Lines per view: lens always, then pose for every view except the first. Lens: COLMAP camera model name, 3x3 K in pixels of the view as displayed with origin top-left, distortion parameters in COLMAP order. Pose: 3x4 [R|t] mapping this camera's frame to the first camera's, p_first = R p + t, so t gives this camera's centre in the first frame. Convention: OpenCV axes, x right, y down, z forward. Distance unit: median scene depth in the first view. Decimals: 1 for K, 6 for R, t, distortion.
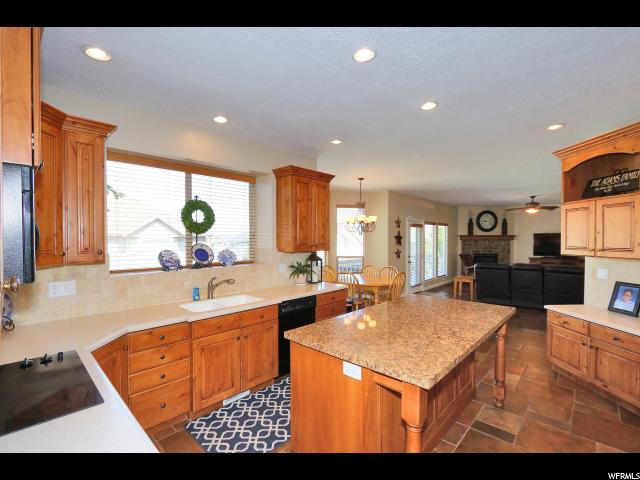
lens RADIAL K [[292.6, 0, 320.1], [0, 292.6, 240.5], [0, 0, 1]] dist [-0.008708, -0.000023]
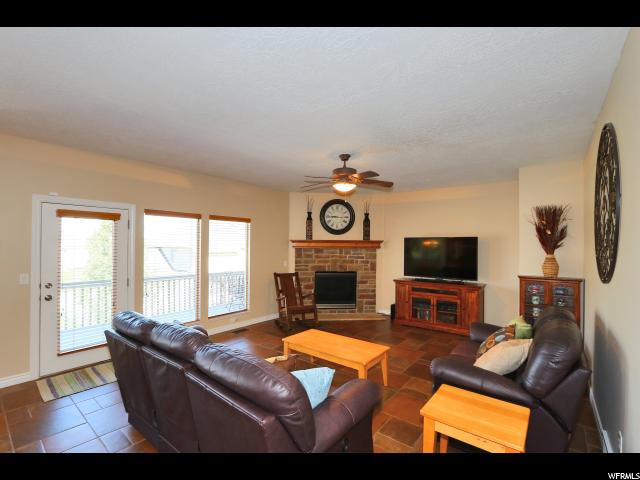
lens RADIAL K [[292.6, 0, 320.0], [0, 292.6, 242.5], [0, 0, 1]] dist [-0.008708, -0.000023]
pose [[0.997802, 0.012125, 0.065150, 0.497083], [-0.011042, 0.999795, -0.016947, -0.002848], [-0.065342, 0.016190, 0.997732, 0.402510]]
